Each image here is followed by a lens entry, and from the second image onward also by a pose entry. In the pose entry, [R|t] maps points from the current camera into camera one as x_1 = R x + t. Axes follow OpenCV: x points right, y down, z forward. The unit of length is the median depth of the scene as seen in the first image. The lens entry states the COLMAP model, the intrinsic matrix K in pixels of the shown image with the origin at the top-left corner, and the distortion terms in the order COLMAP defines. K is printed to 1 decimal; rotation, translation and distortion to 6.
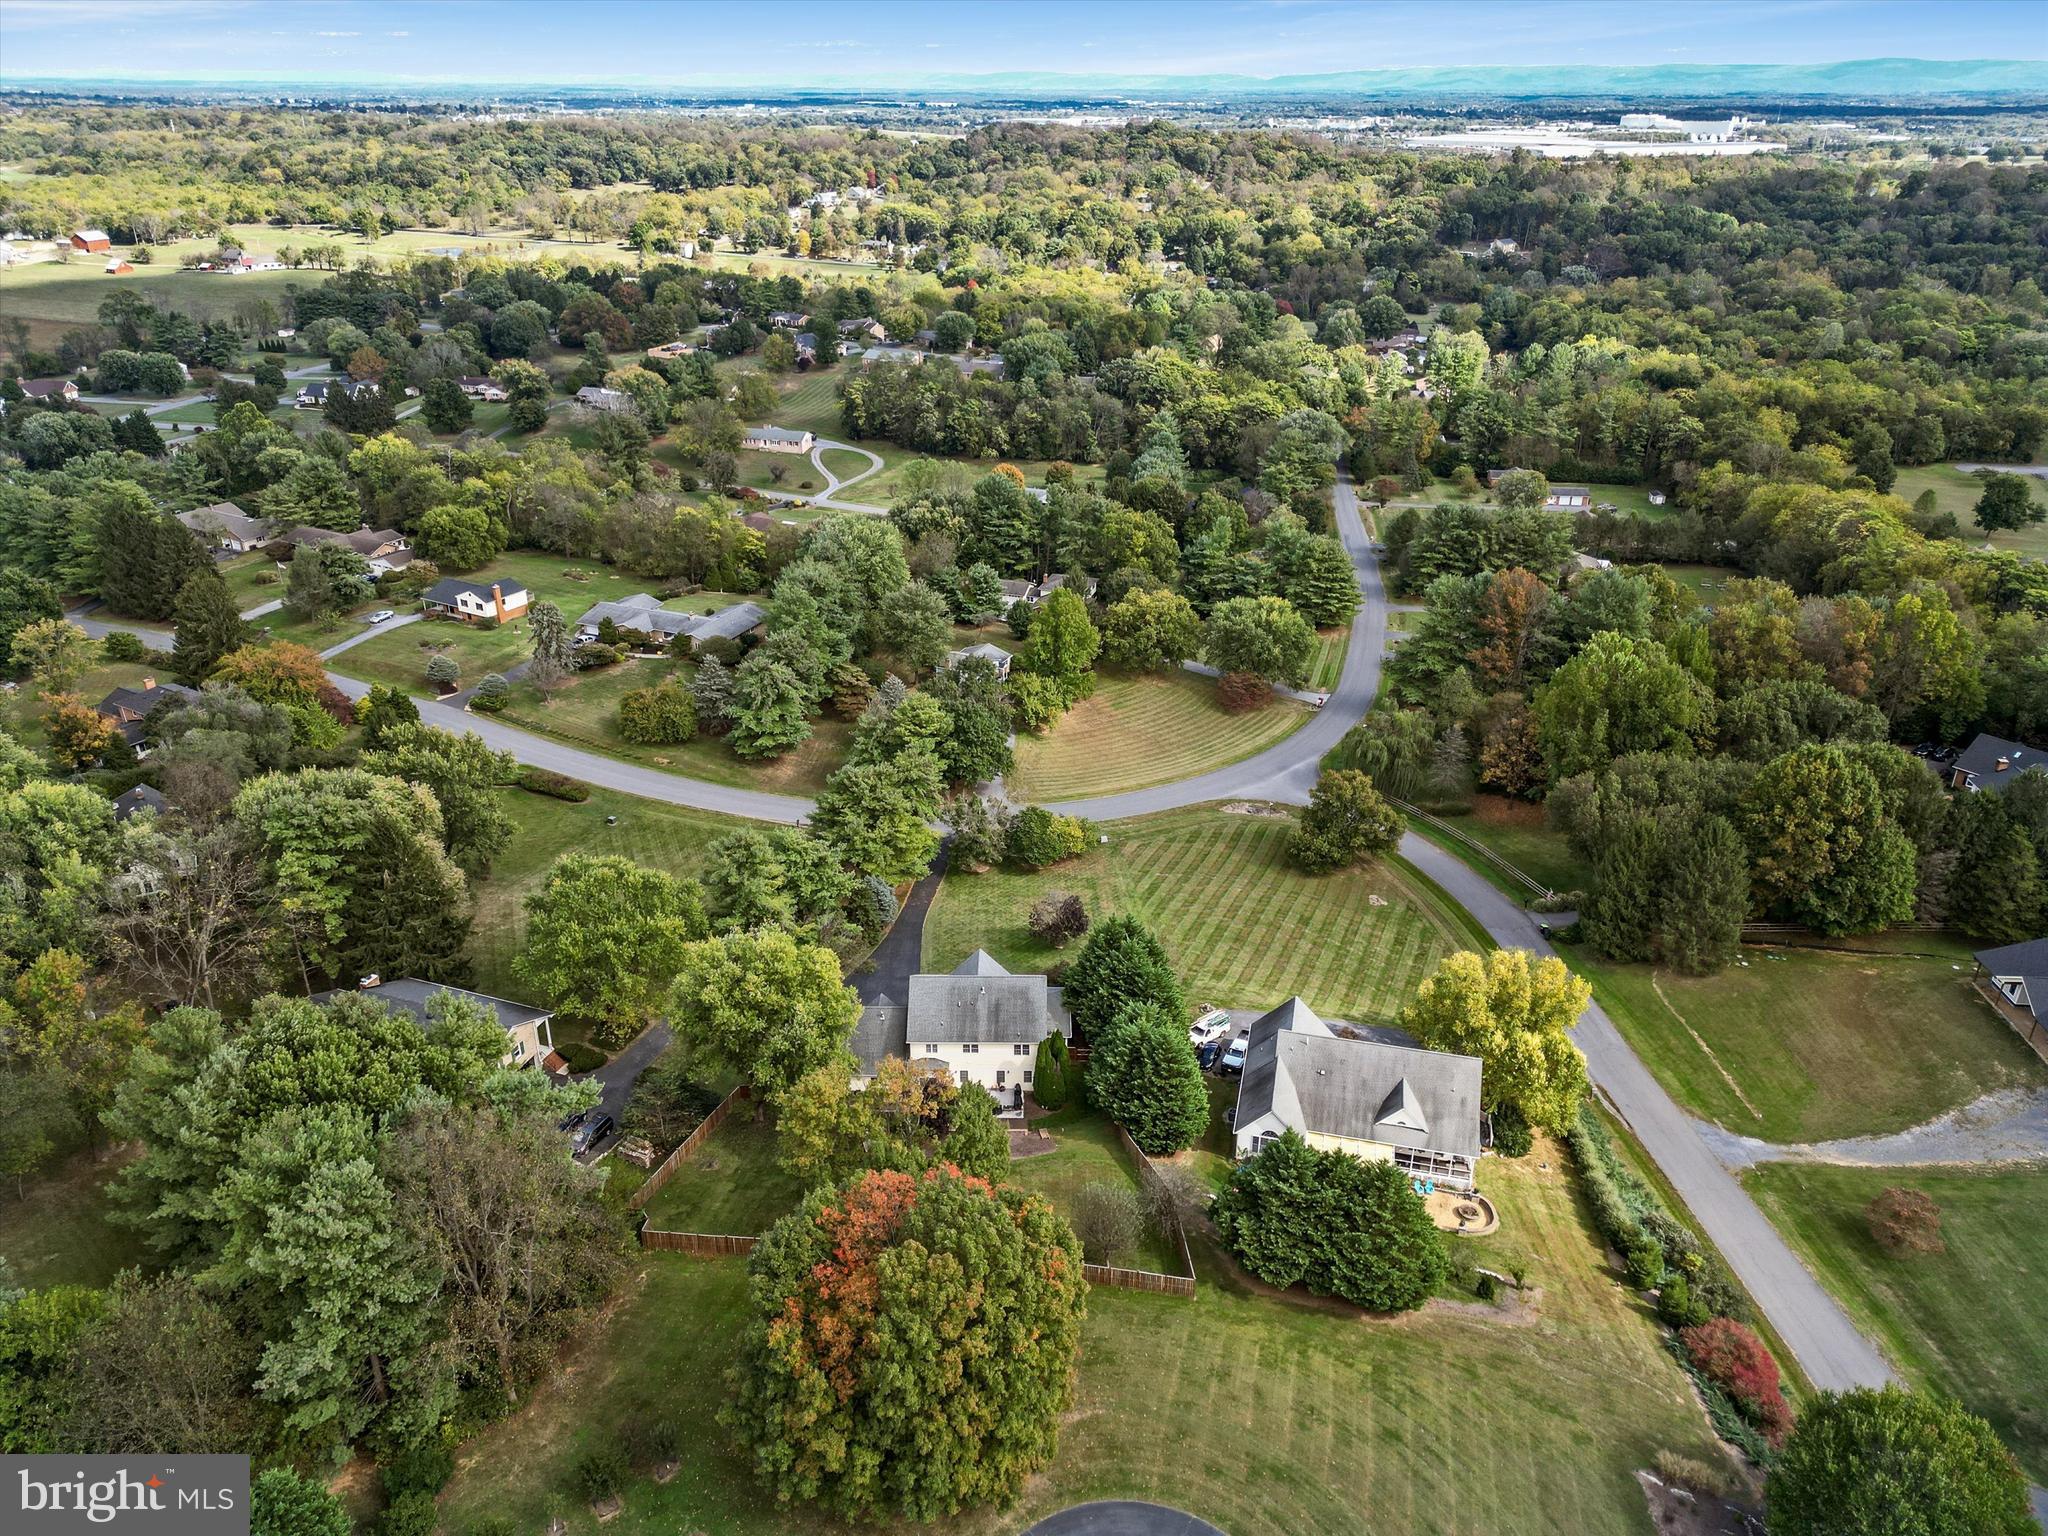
lens RADIAL K [[1427.4, 0, 1029.6], [0, 1427.4, 735.0], [0, 0, 1]] dist [0.111285, -0.133312]
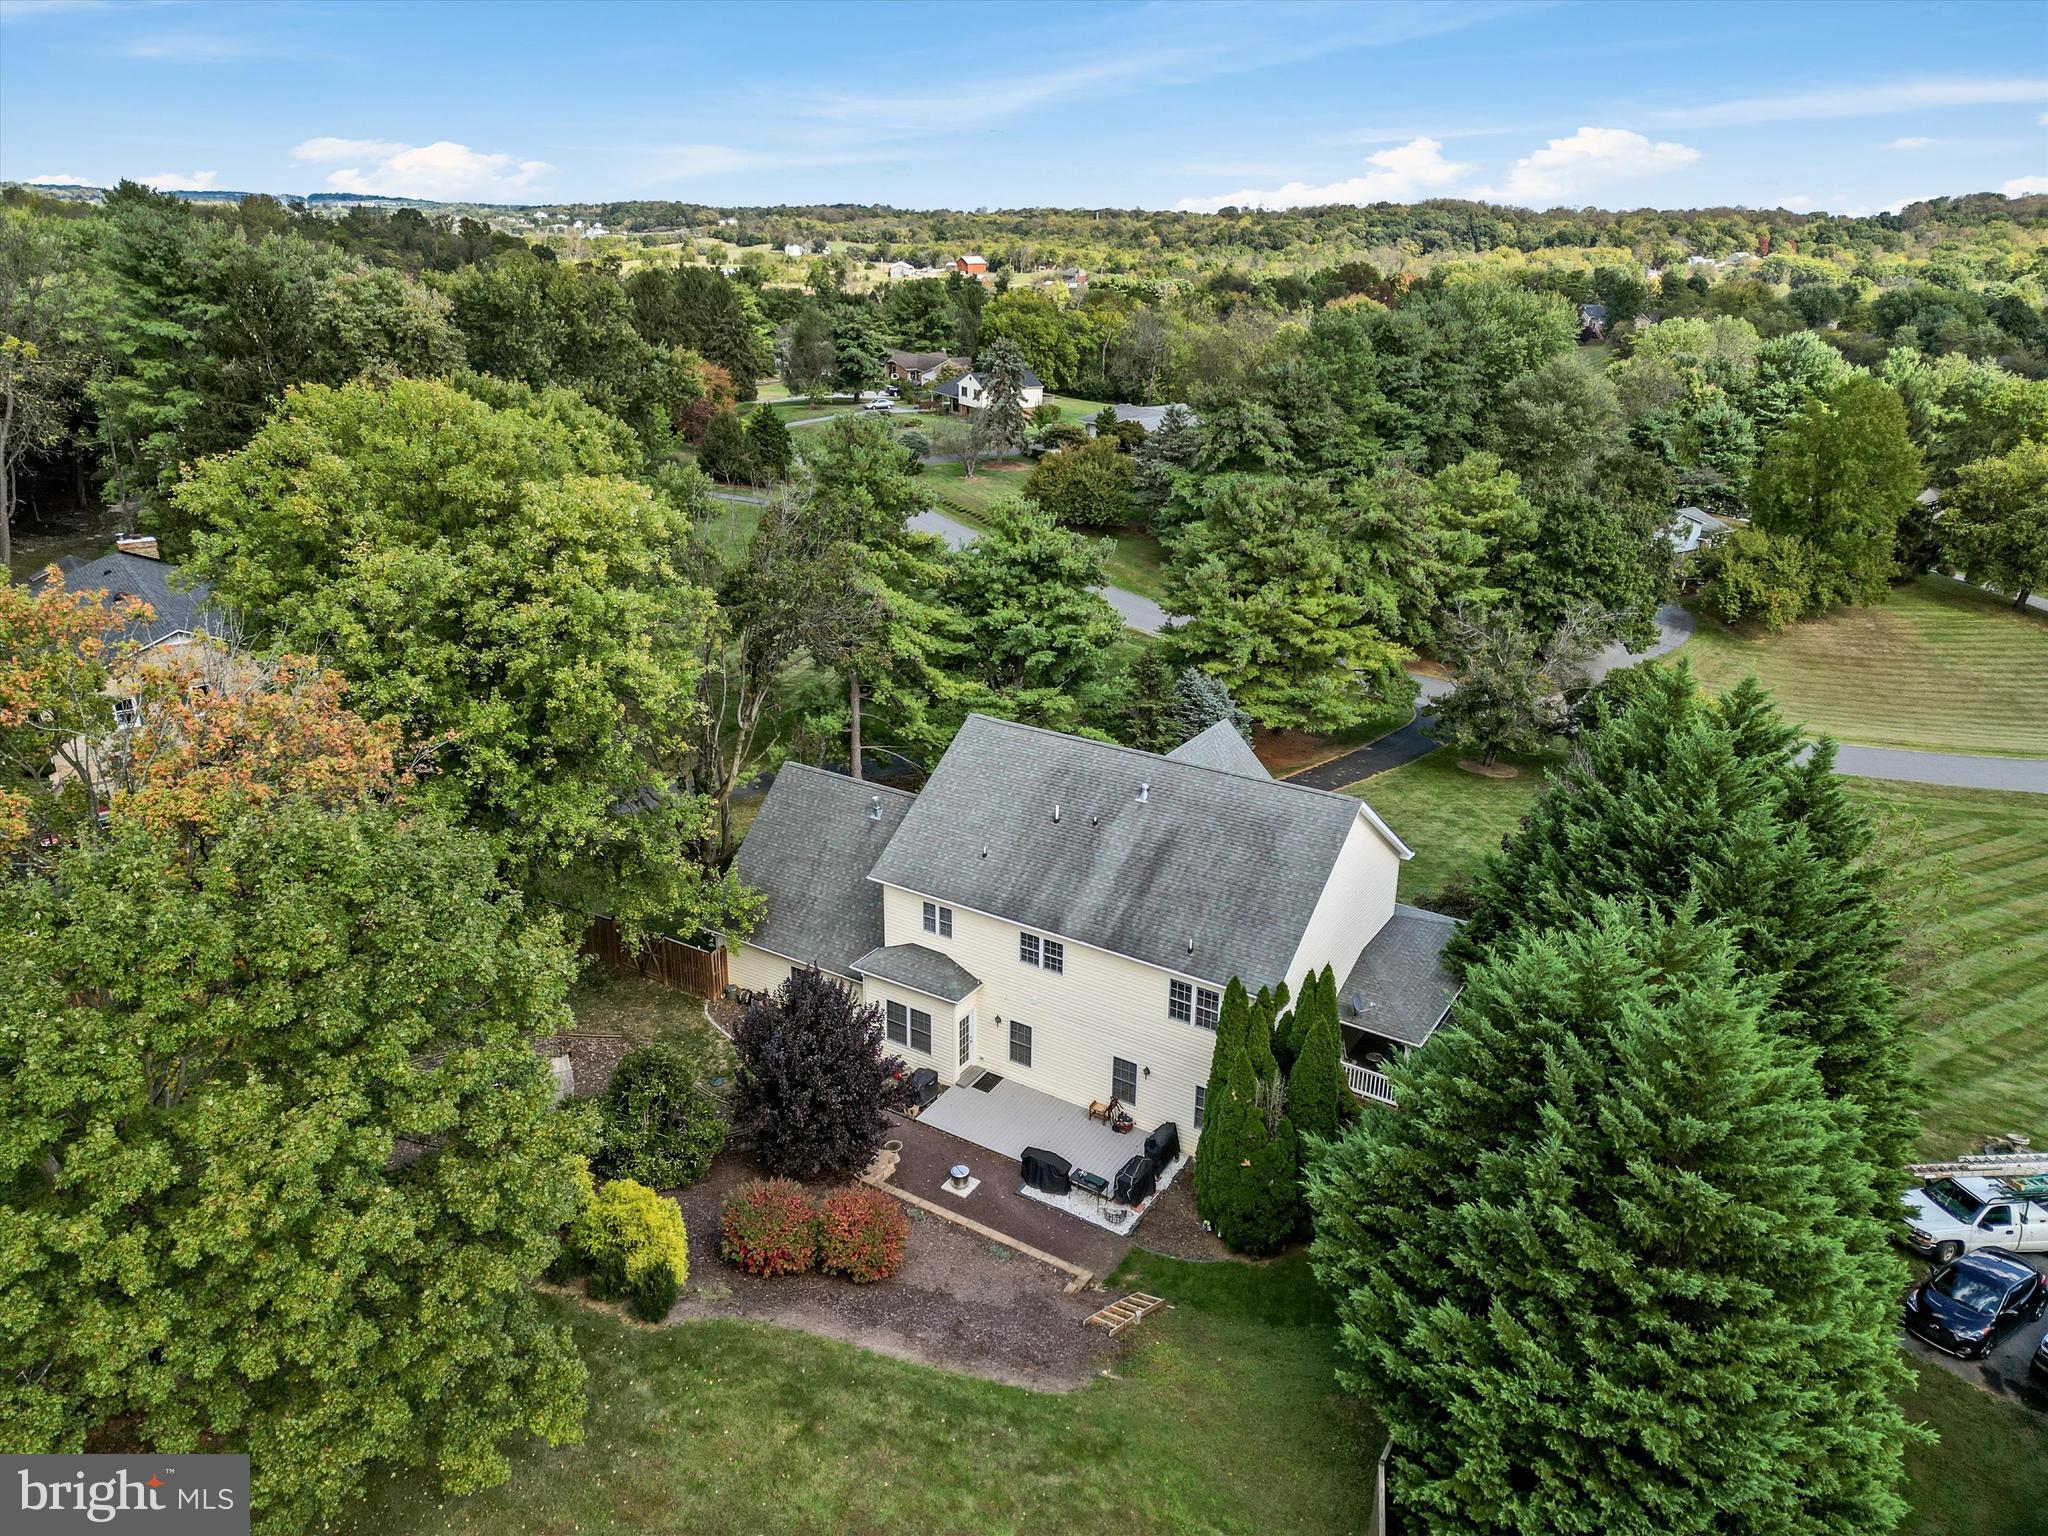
lens RADIAL K [[1429.9, 0, 1026.1], [0, 1429.9, 756.5], [0, 0, 1]] dist [0.061347, -0.047371]
pose [[0.845074, 0.193798, -0.498290, 0.056114], [-0.227742, 0.973692, -0.007546, 0.103054], [0.483719, 0.119858, 0.866978, 0.416335]]
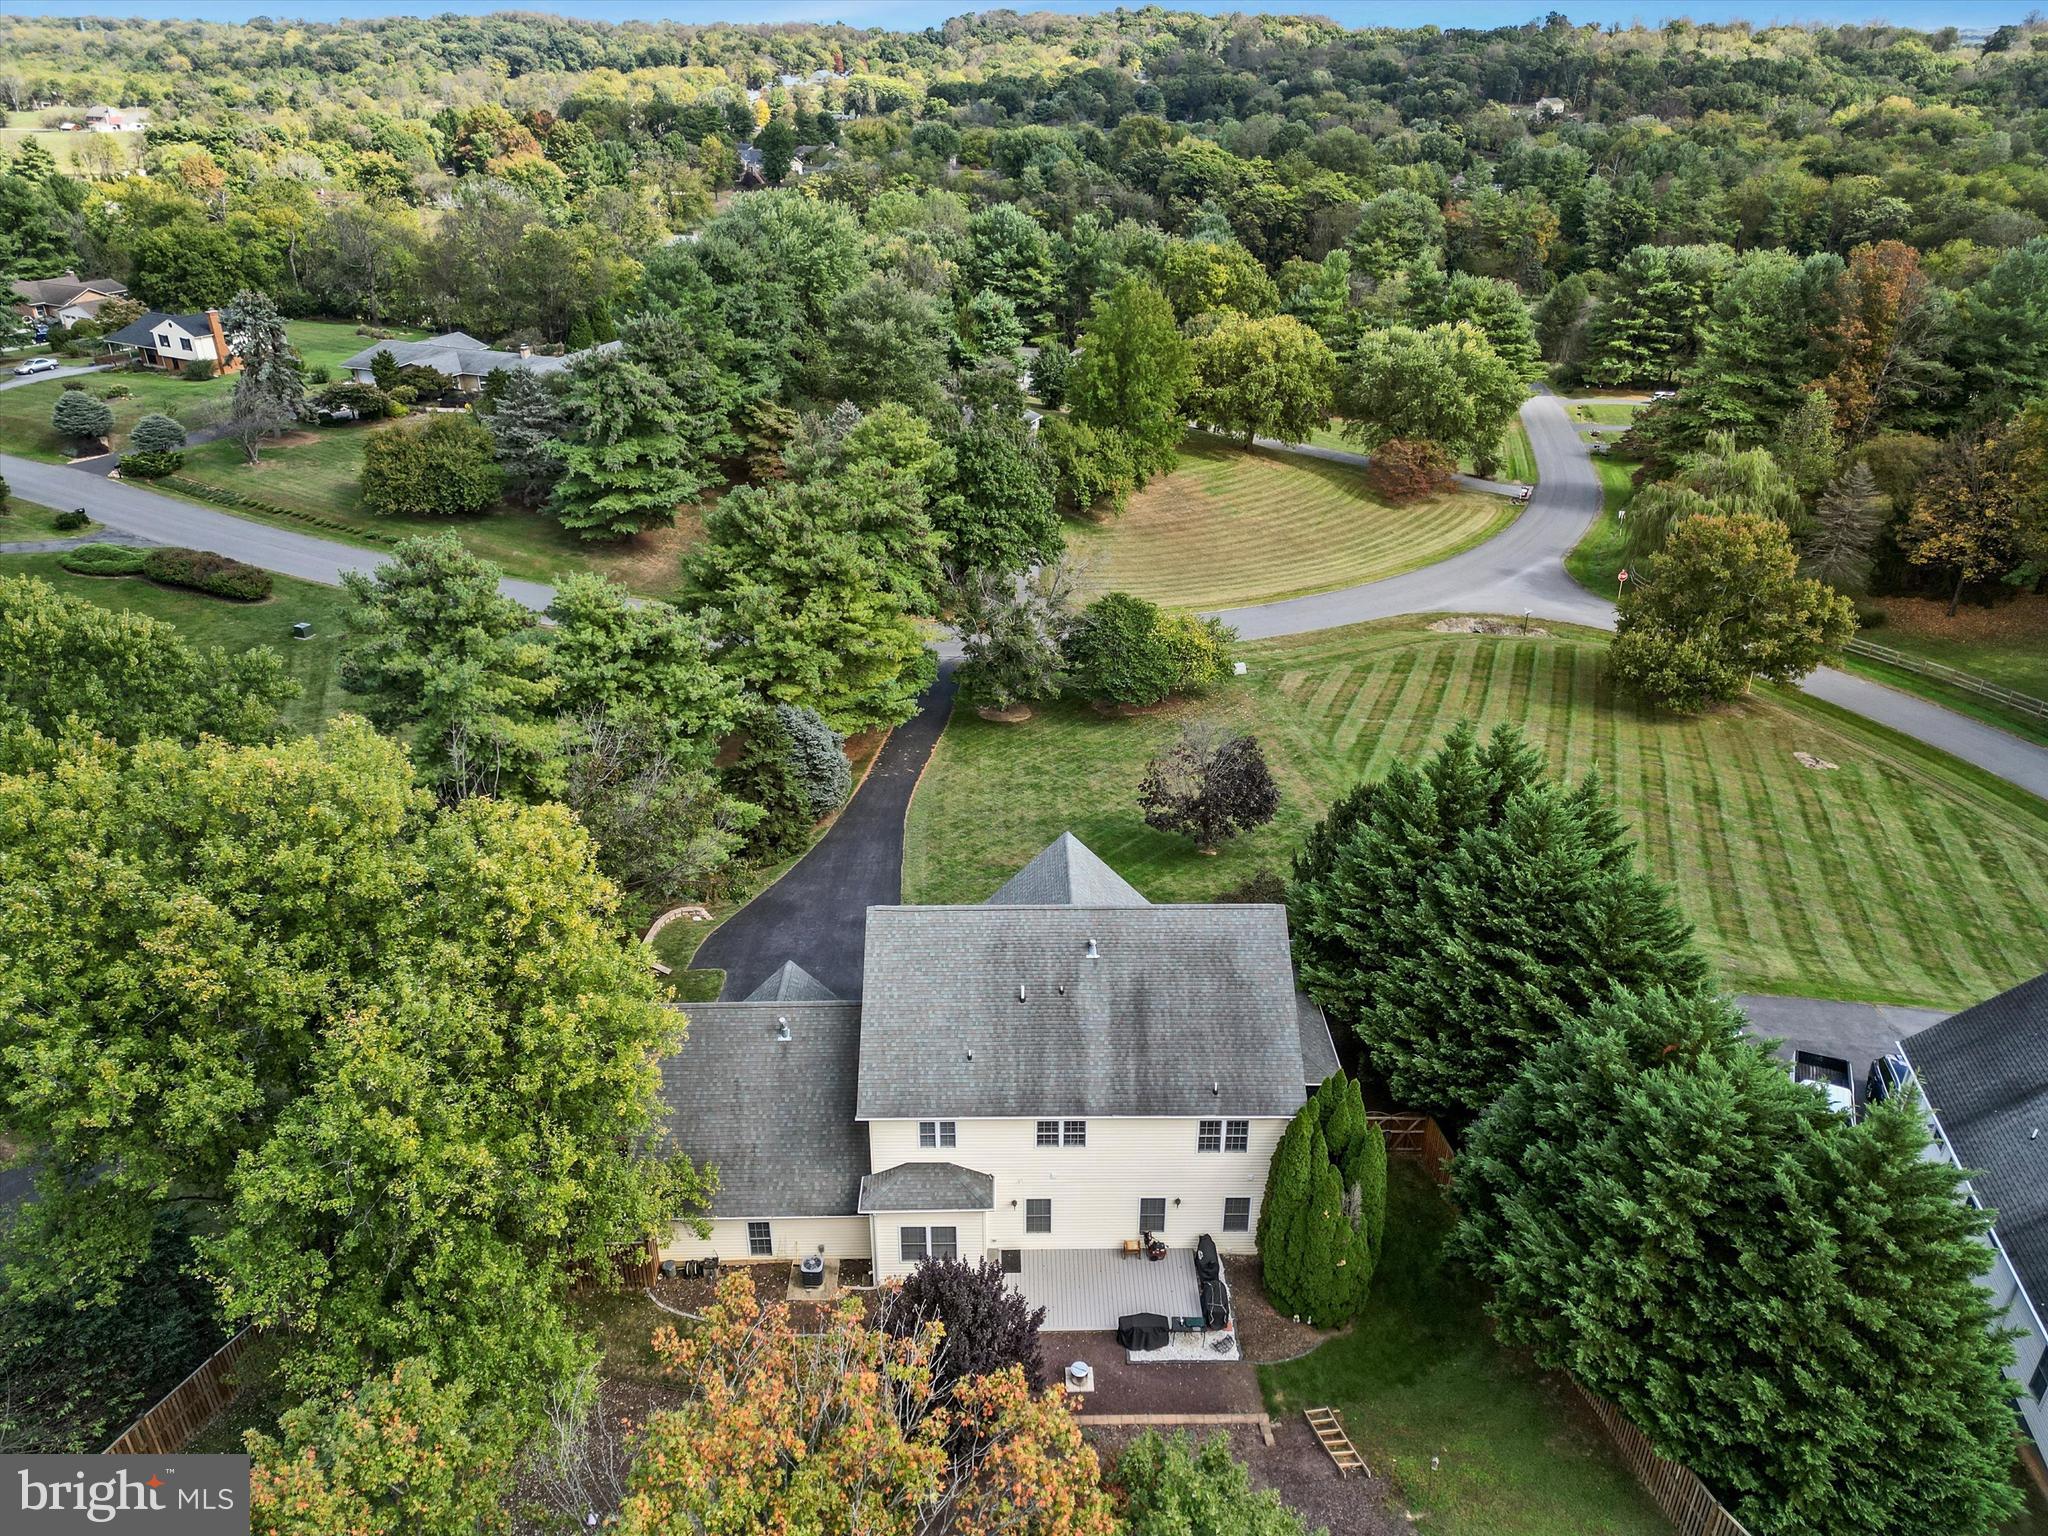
lens RADIAL K [[1429.9, 0, 1026.1], [0, 1429.9, 756.5], [0, 0, 1]] dist [0.061347, -0.047371]
pose [[0.999896, -0.009969, 0.010446, -0.029181], [0.009495, 0.998967, 0.044442, 0.069417], [-0.010878, -0.044338, 0.998957, 0.392598]]
